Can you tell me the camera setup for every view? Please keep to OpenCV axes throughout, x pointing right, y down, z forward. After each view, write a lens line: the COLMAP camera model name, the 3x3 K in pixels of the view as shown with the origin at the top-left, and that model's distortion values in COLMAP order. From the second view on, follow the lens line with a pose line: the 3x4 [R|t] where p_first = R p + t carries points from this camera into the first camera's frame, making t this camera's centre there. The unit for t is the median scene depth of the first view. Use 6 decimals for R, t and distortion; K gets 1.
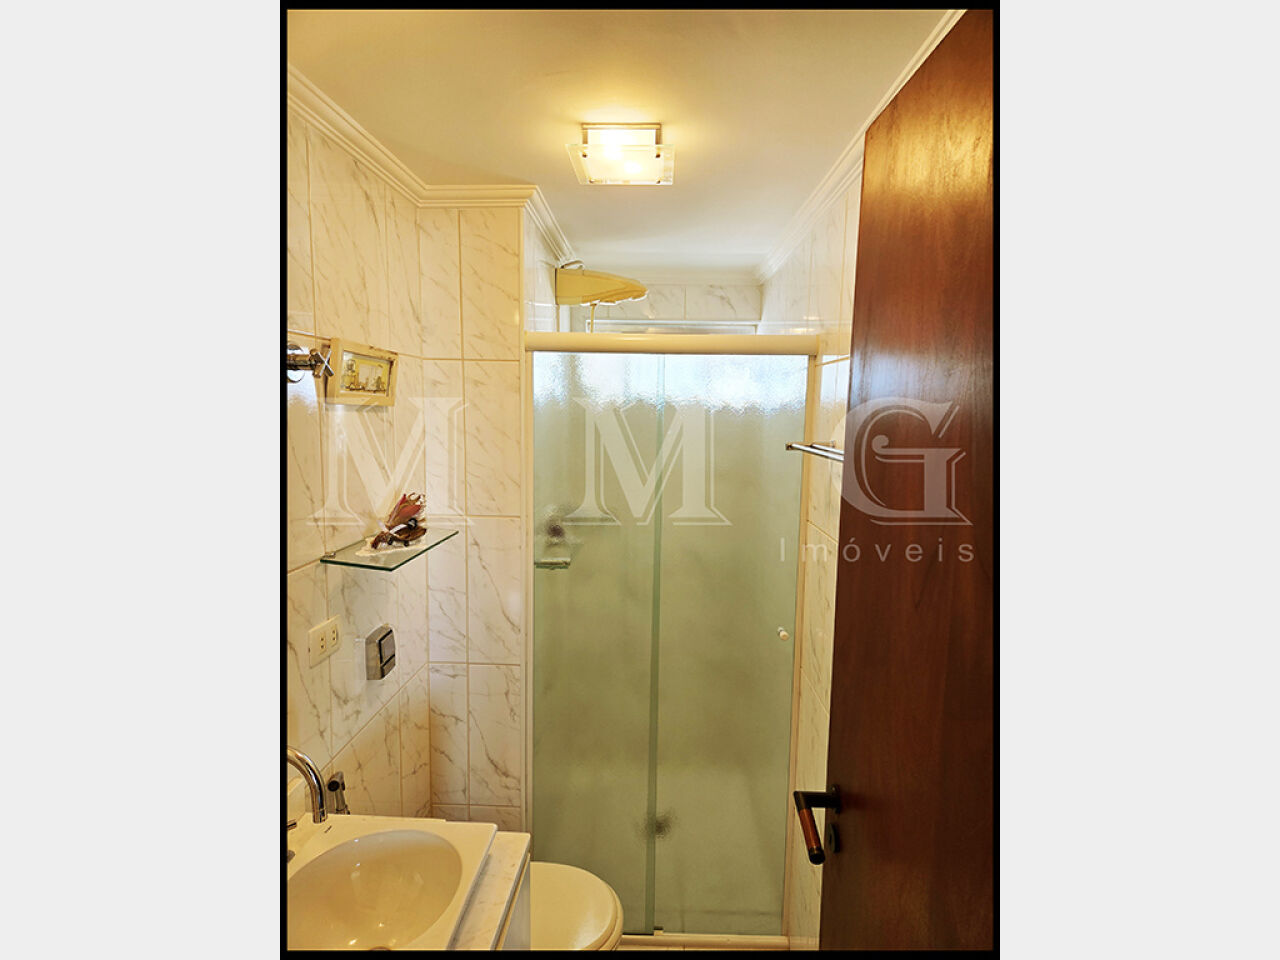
lens RADIAL K [[640.3, 0, 645.1], [0, 640.3, 478.3], [0, 0, 1]] dist [0.055674, -0.028592]
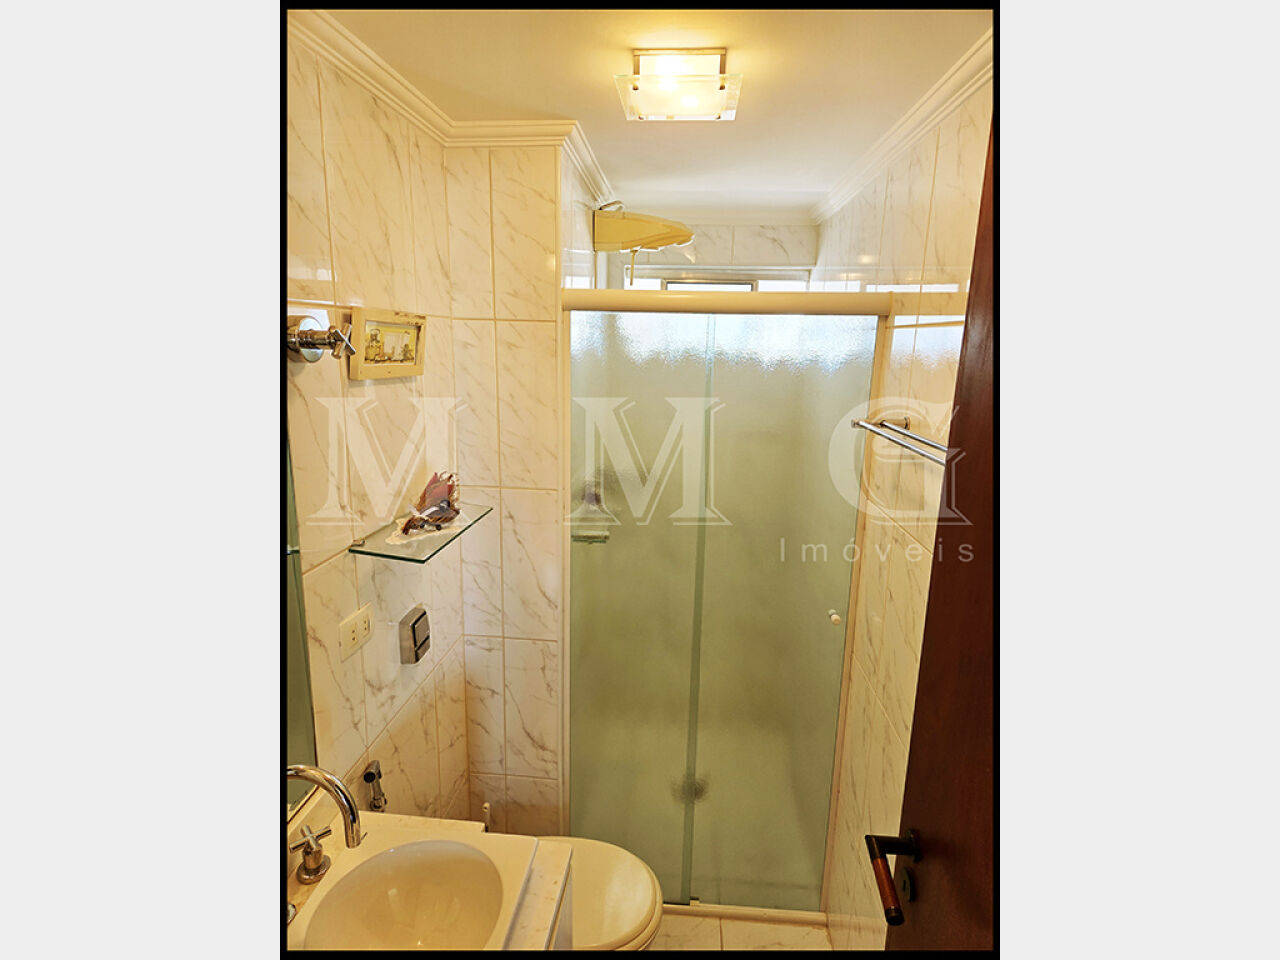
lens RADIAL K [[640.3, 0, 640.5], [0, 640.3, 471.6], [0, 0, 1]] dist [0.055674, -0.028592]
pose [[0.998601, 0.016744, -0.050154, -0.026518], [-0.011988, 0.995532, 0.093657, -0.057981], [0.051498, -0.092925, 0.994340, 0.077484]]
